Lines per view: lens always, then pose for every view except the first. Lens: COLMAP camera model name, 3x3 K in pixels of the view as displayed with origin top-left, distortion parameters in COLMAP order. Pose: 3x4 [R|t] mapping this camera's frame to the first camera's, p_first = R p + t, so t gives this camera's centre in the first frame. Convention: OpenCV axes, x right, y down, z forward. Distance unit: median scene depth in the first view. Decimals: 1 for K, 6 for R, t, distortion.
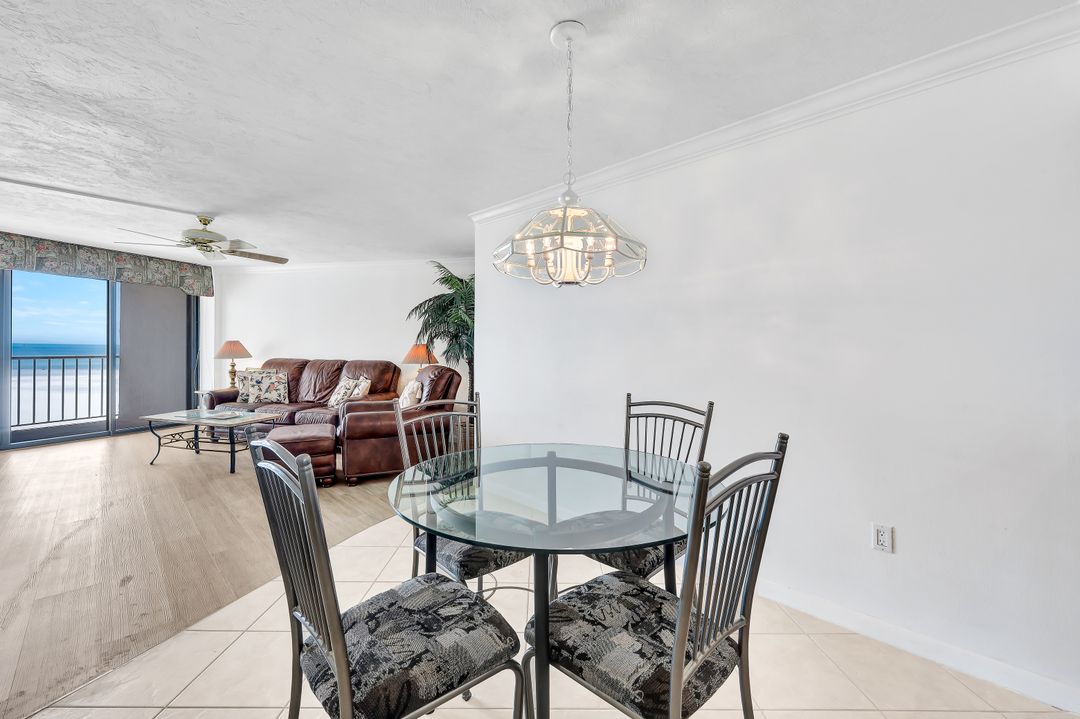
lens RADIAL K [[433.8, 0, 537.1], [0, 433.8, 348.1], [0, 0, 1]] dist [-0.001603, 0.000710]
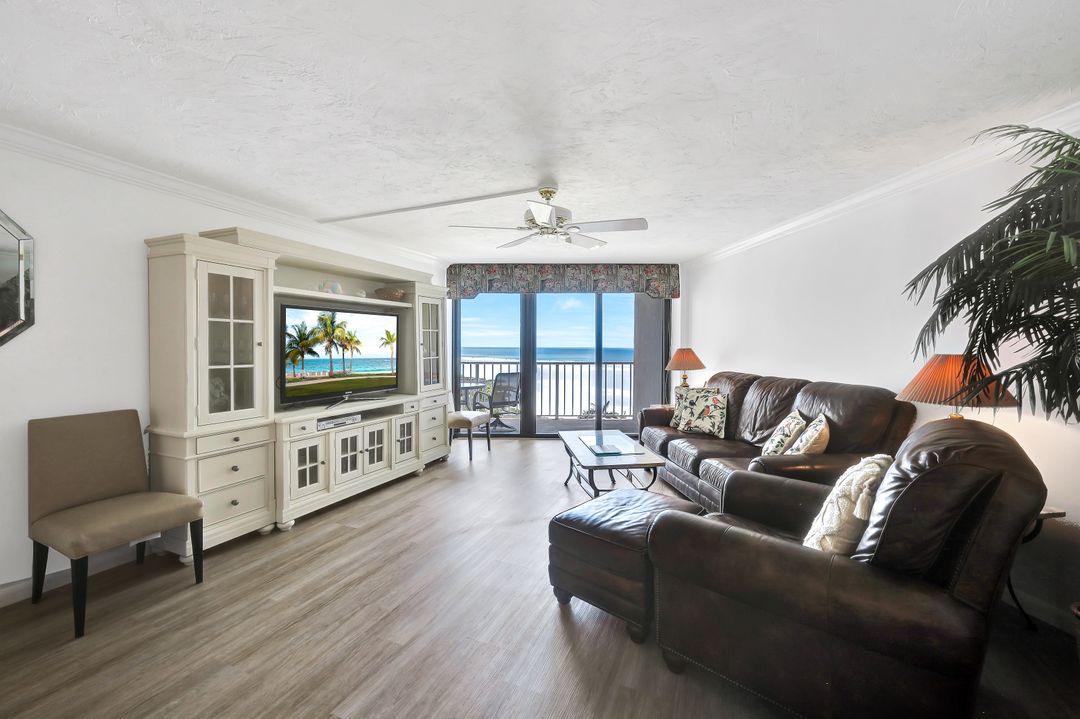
lens RADIAL K [[433.8, 0, 541.9], [0, 433.8, 359.4], [0, 0, 1]] dist [-0.001603, 0.000710]
pose [[0.369165, 0.015878, -0.929228, -0.038094], [0.001822, 0.999840, 0.017809, -0.012068], [0.929362, -0.008268, 0.369077, 0.479766]]
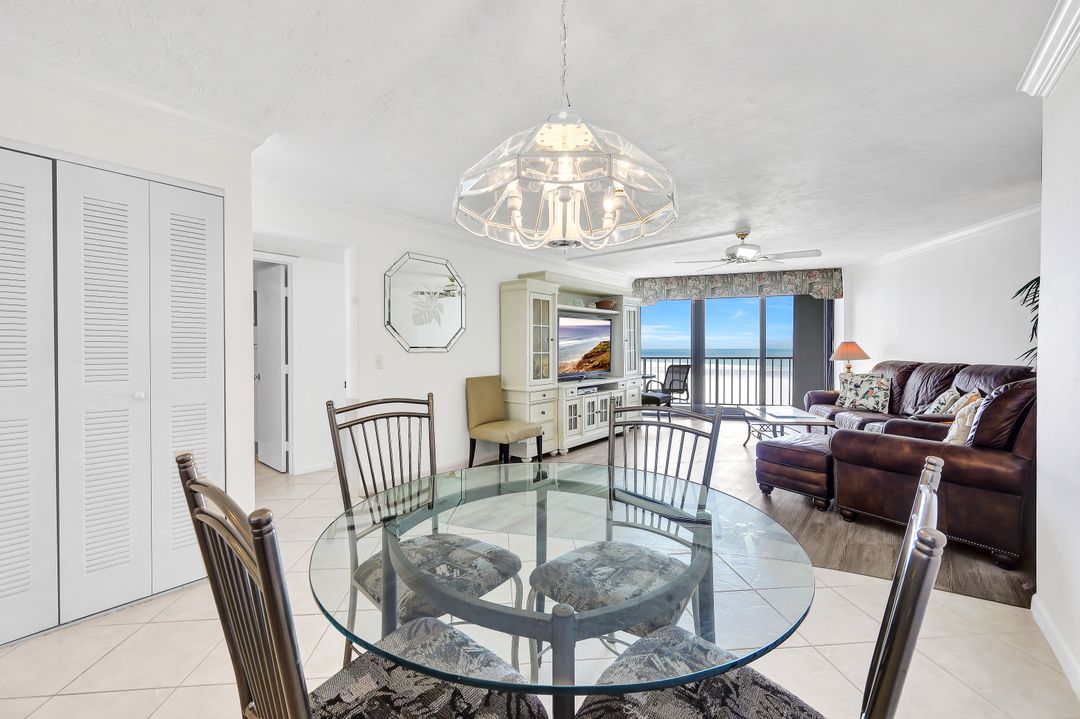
lens RADIAL K [[433.8, 0, 538.8], [0, 433.8, 357.6], [0, 0, 1]] dist [-0.001603, 0.000710]
pose [[0.084280, 0.006863, -0.996418, 0.212655], [0.005753, 0.999956, 0.007374, 0.007978], [0.996425, -0.006354, 0.084237, 0.255770]]
